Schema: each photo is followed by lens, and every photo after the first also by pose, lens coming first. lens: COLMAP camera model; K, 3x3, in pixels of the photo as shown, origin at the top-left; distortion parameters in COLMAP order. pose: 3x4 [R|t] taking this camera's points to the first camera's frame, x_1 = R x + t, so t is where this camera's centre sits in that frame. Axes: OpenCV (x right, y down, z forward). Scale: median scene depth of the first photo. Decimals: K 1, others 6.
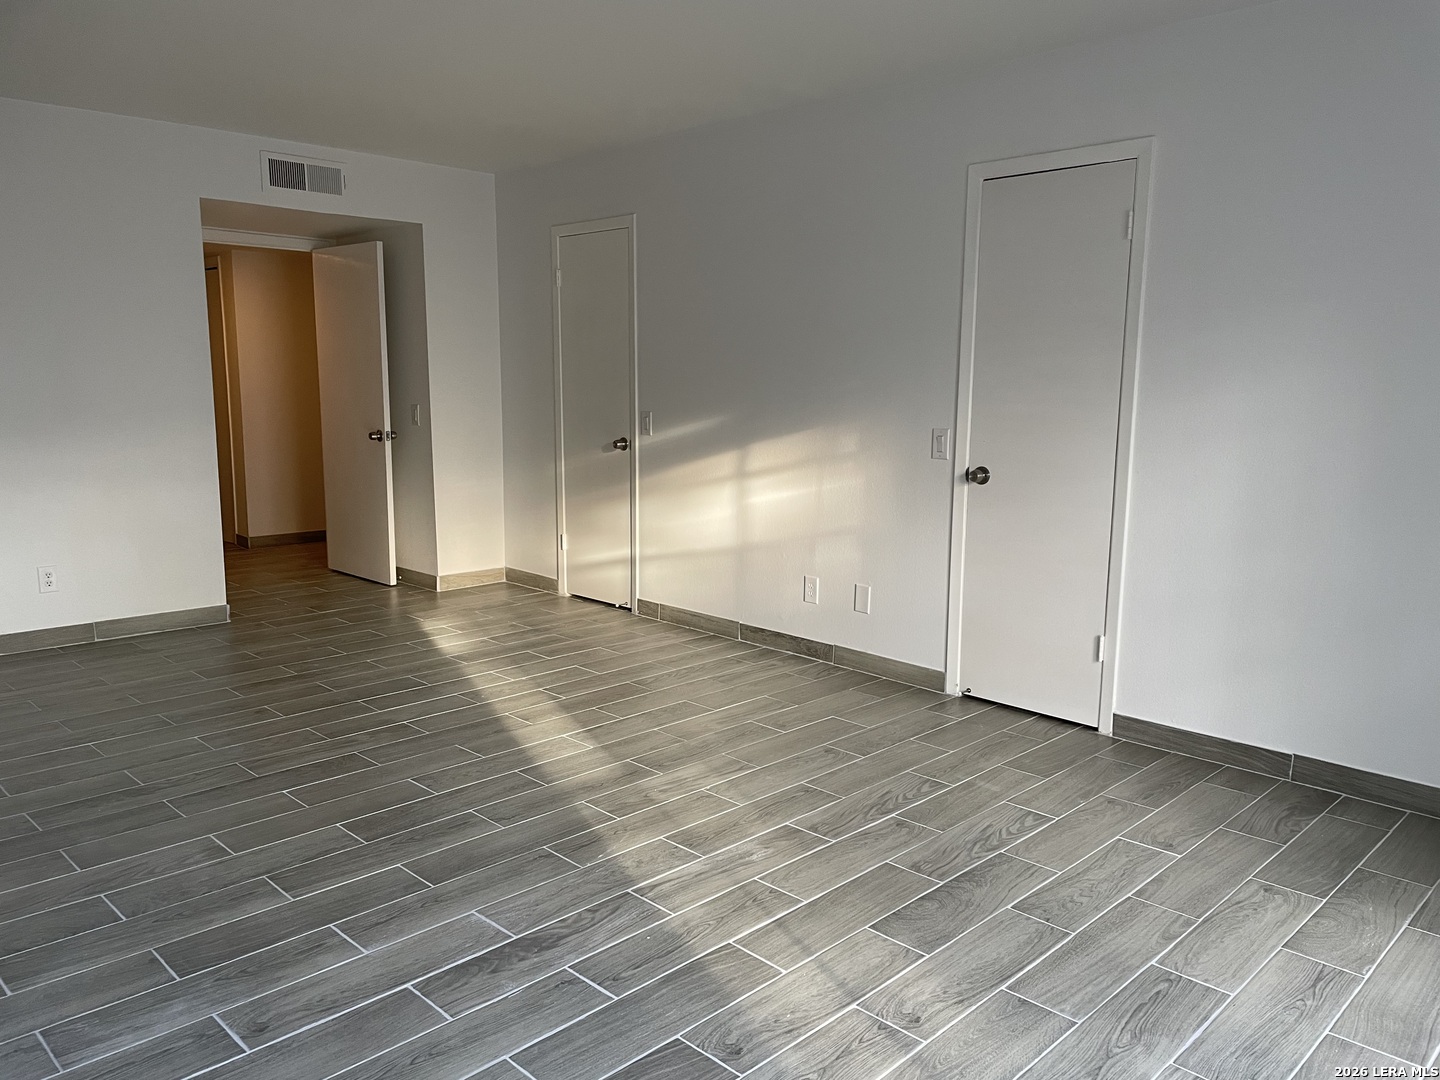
lens RADIAL K [[1091.3, 0, 723.3], [0, 1091.3, 561.4], [0, 0, 1]] dist [0.123548, -0.150806]
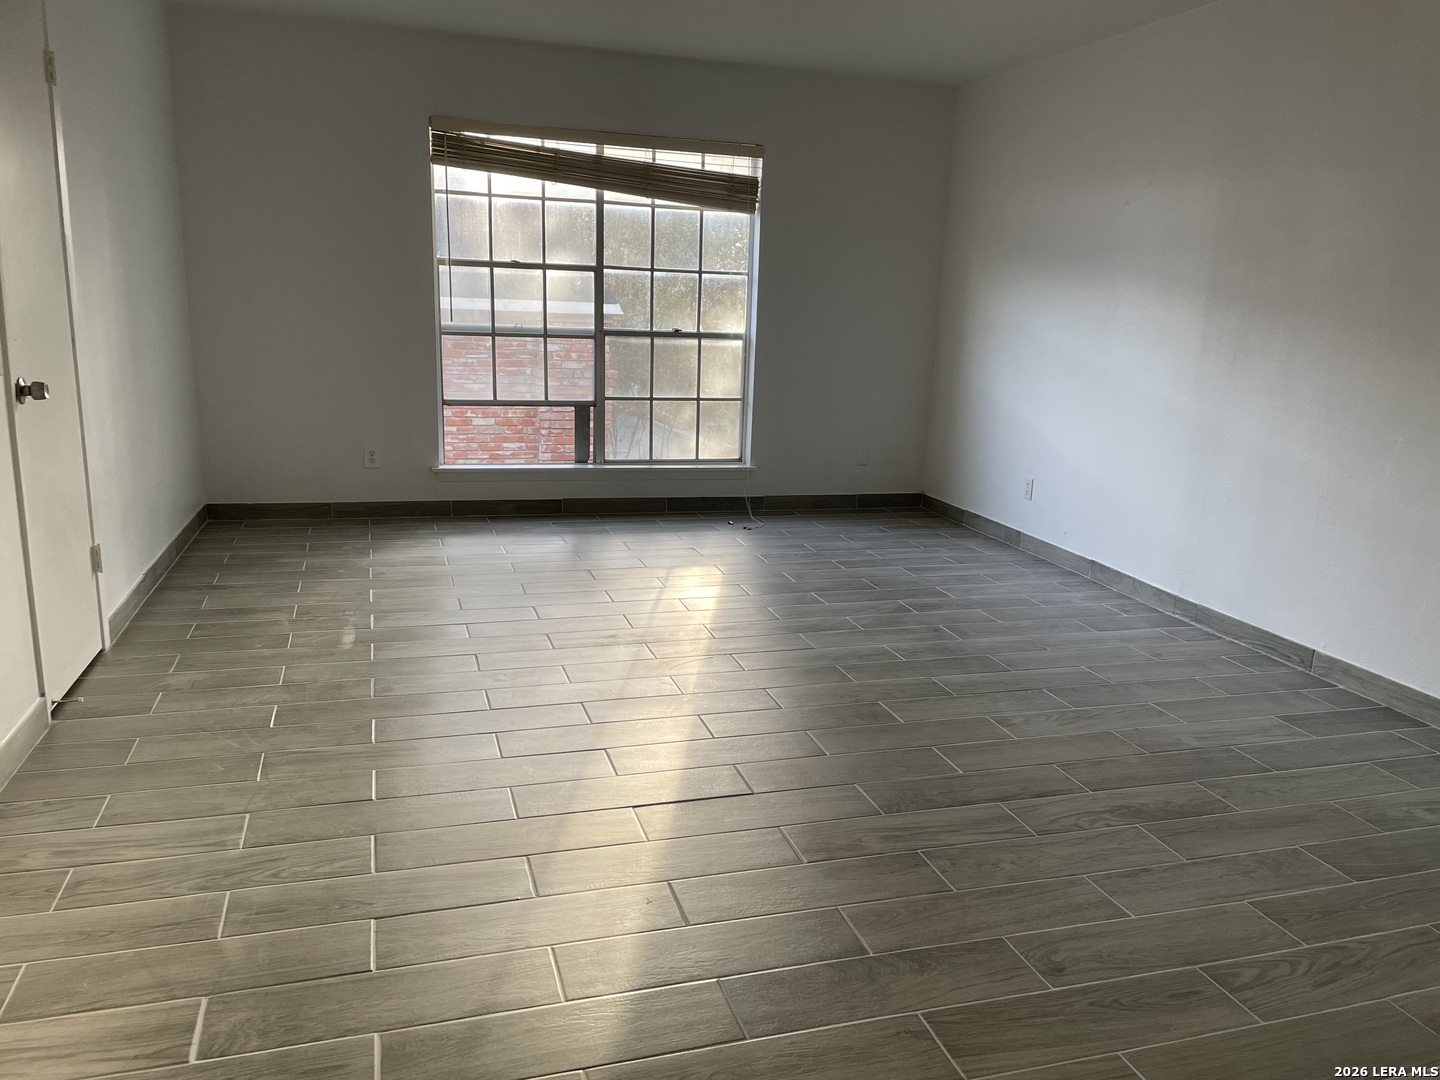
lens RADIAL K [[1091.3, 0, 723.3], [0, 1091.3, 561.4], [0, 0, 1]] dist [0.123548, -0.150806]
pose [[-0.886594, -0.152695, 0.436618, -0.657504], [0.026791, 0.925403, 0.378036, -0.323930], [-0.461771, 0.346862, -0.816366, 1.964830]]
